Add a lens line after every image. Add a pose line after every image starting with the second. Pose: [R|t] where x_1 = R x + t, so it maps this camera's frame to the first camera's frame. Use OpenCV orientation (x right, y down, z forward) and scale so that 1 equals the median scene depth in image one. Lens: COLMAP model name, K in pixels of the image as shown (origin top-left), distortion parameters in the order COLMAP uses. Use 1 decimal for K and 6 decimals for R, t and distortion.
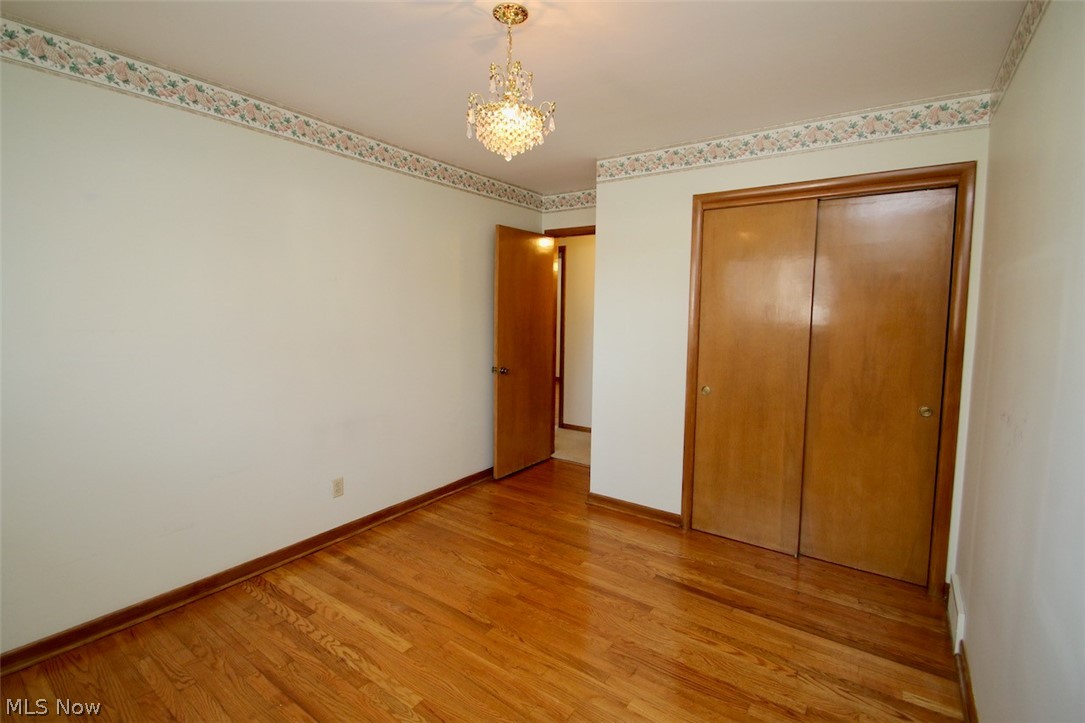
lens RADIAL K [[512.0, 0, 536.5], [0, 512.0, 356.5], [0, 0, 1]] dist [0.000328, -0.000495]
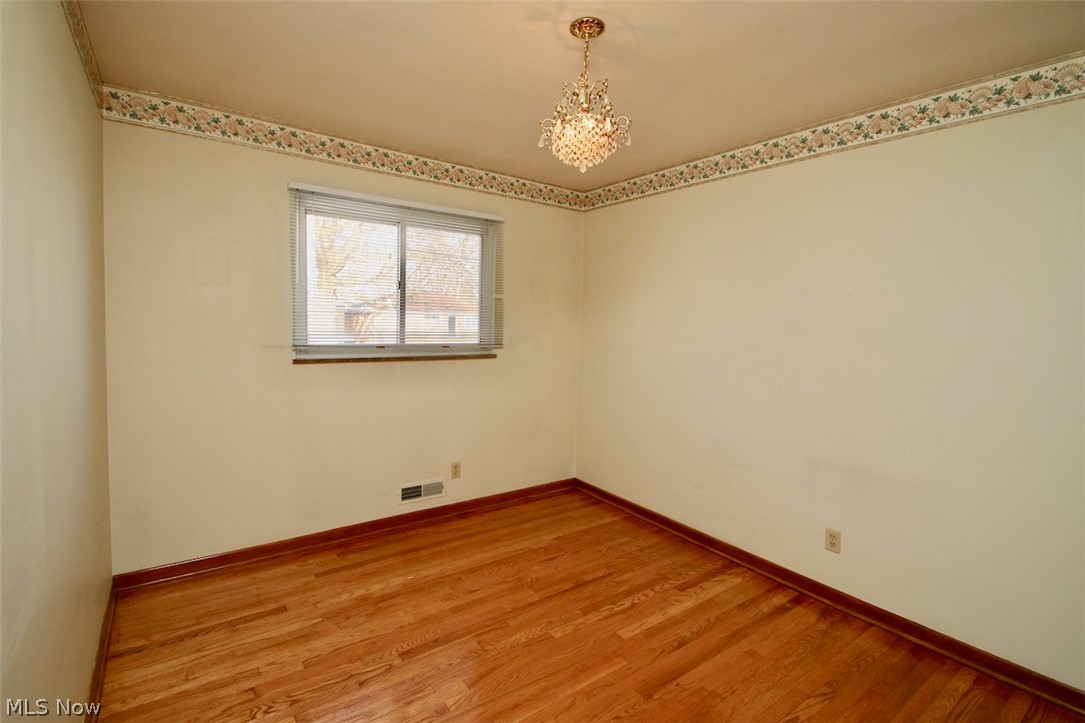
lens RADIAL K [[512.0, 0, 538.8], [0, 512.0, 360.9], [0, 0, 1]] dist [0.000328, -0.000495]
pose [[-0.337182, 0.049792, -0.940122, 0.709775], [-0.124635, 0.987450, 0.097000, -0.075766], [0.933153, 0.149879, -0.326744, 0.989554]]
